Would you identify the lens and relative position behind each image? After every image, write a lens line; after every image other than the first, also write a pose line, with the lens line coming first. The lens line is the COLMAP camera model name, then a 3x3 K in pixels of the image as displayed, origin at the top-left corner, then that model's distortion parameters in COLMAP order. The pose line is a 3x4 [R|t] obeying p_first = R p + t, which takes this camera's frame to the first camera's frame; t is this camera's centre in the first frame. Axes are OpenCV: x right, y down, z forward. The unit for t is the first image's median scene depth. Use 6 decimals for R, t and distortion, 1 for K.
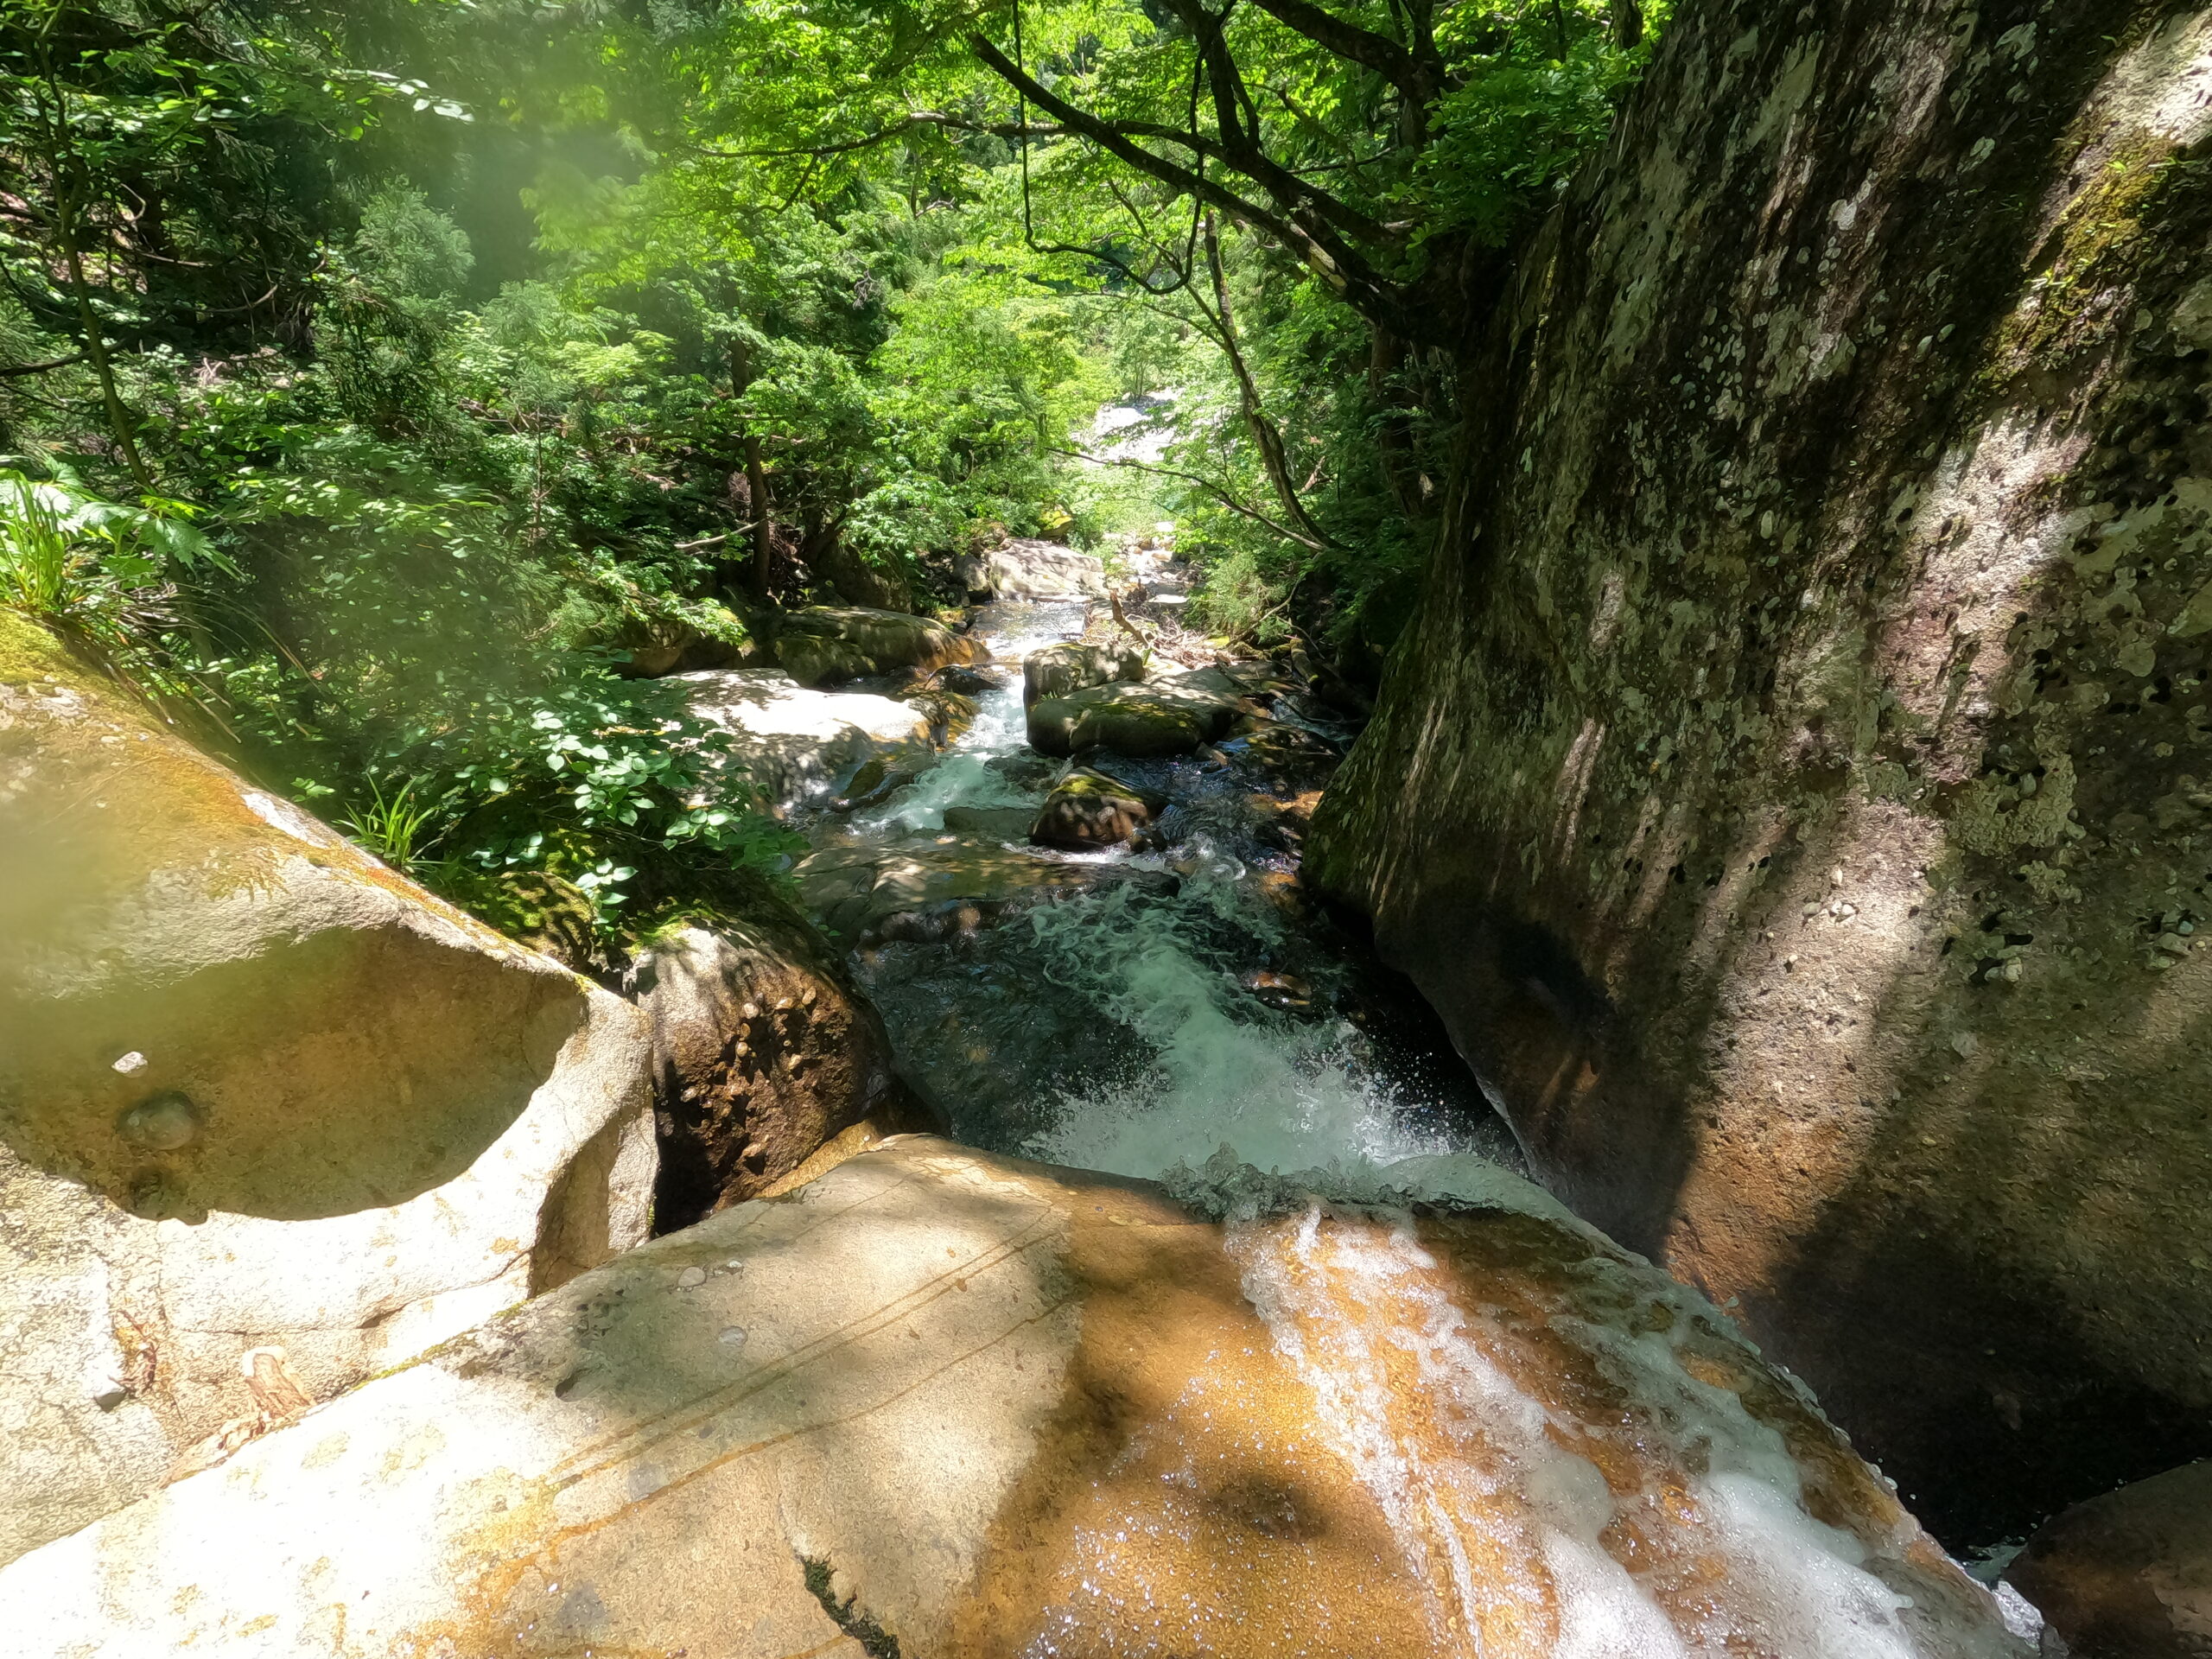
lens RADIAL K [[1048.7, 0, 1099.0], [0, 1048.7, 834.4], [0, 0, 1]] dist [0.002653, -0.000482]
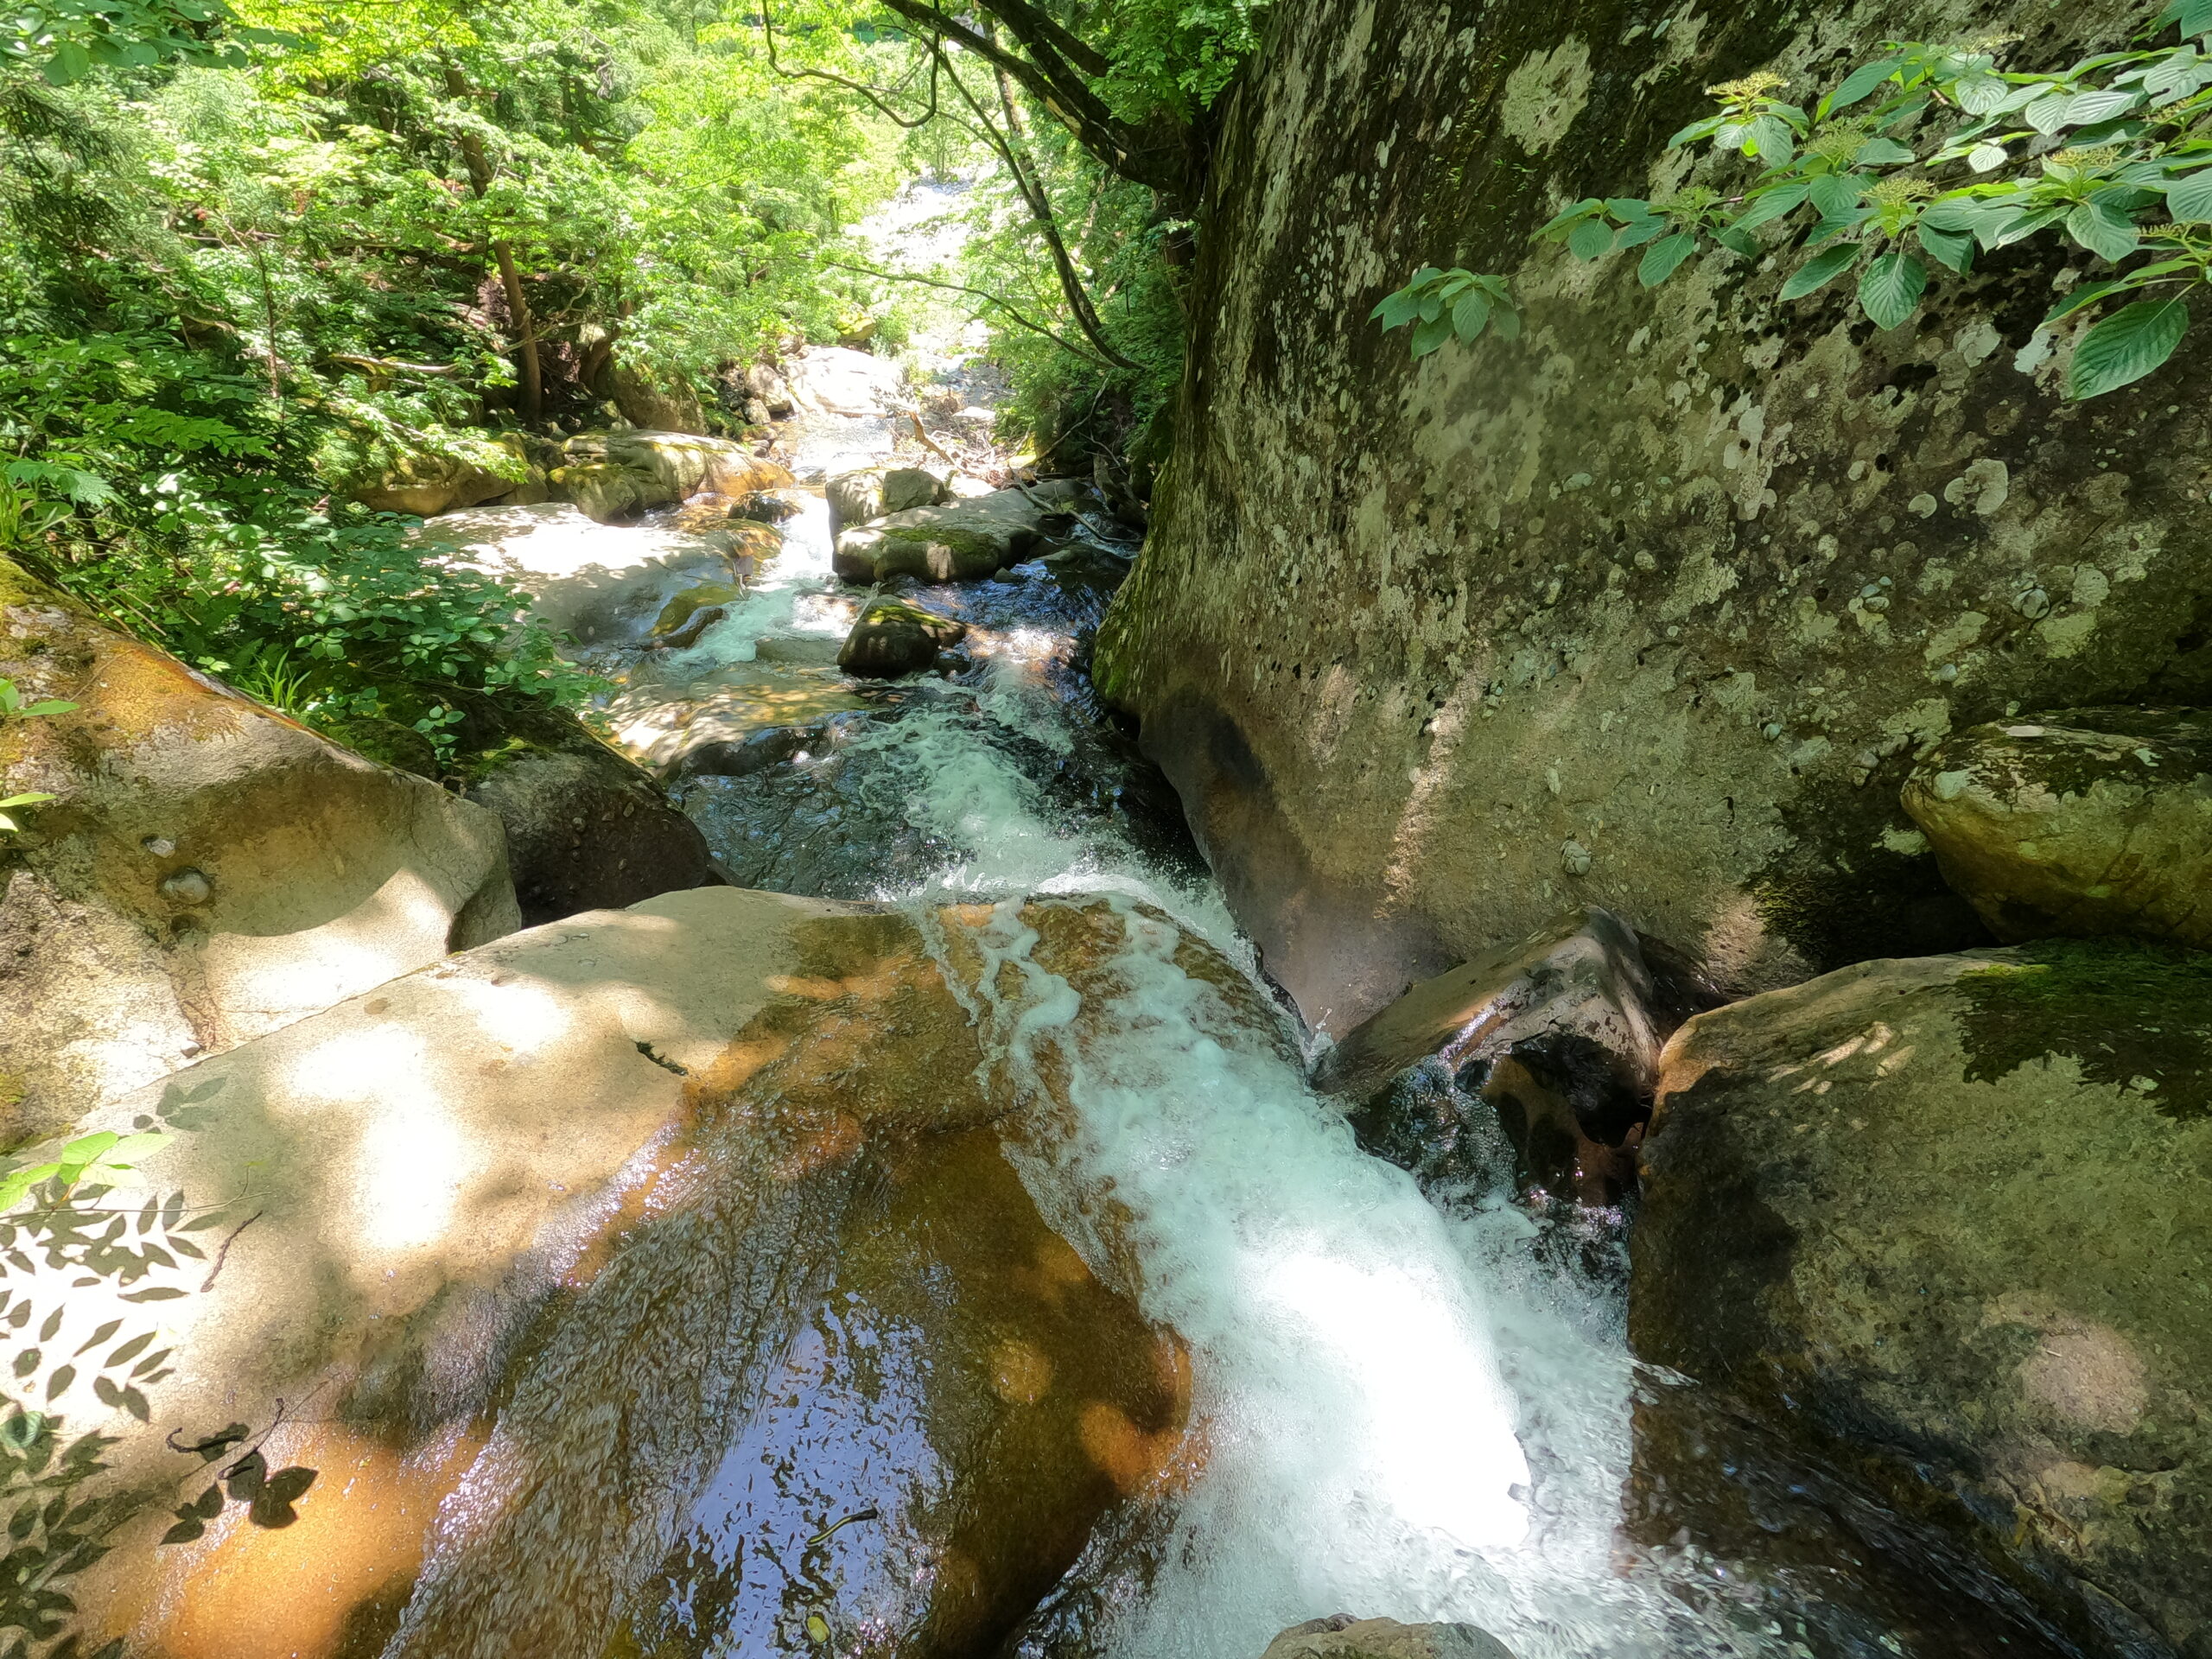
lens RADIAL K [[1048.7, 0, 1099.4], [0, 1048.7, 831.2], [0, 0, 1]] dist [0.002653, -0.000482]
pose [[0.987473, -0.073844, 0.139441, 0.096079], [0.049384, 0.983970, 0.171360, -0.003599], [-0.149860, -0.162327, 0.975291, -0.287188]]
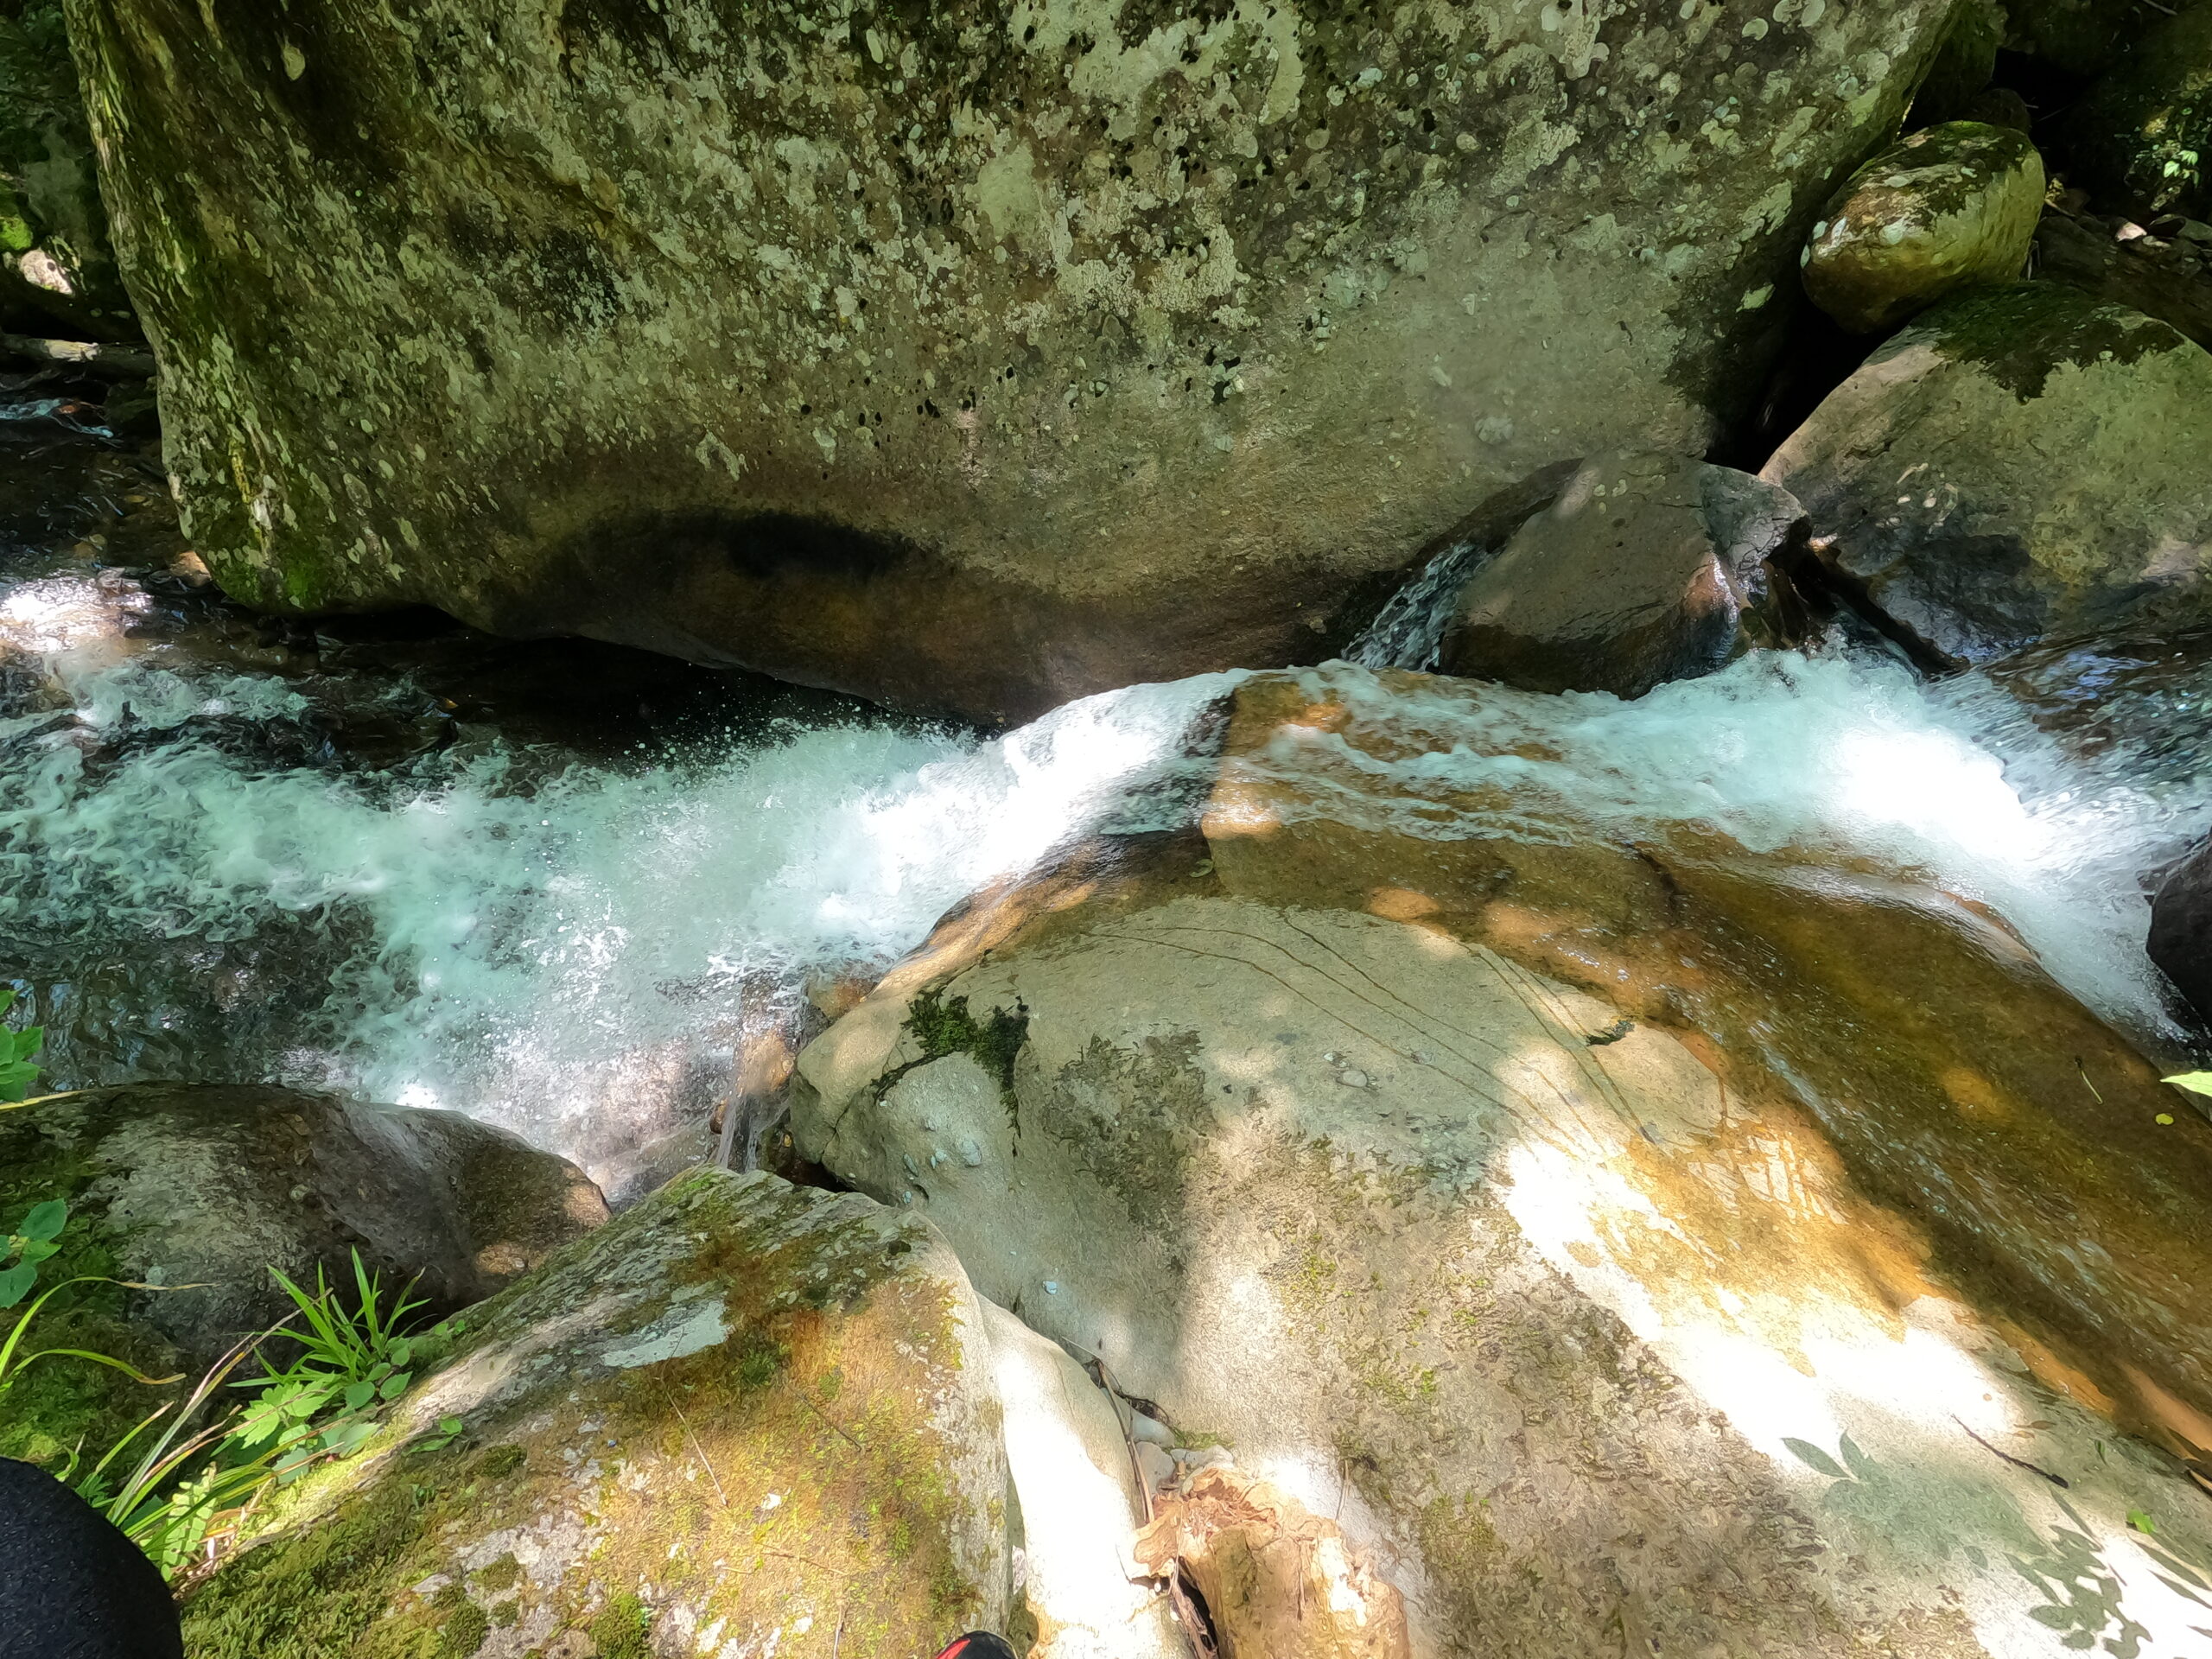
lens RADIAL K [[1048.7, 0, 1097.0], [0, 1048.7, 825.0], [0, 0, 1]] dist [0.002653, -0.000482]
pose [[0.390473, -0.667625, 0.633883, -0.391331], [0.329918, 0.744289, 0.580678, -0.221501], [-0.859468, -0.017610, 0.510886, 0.236246]]
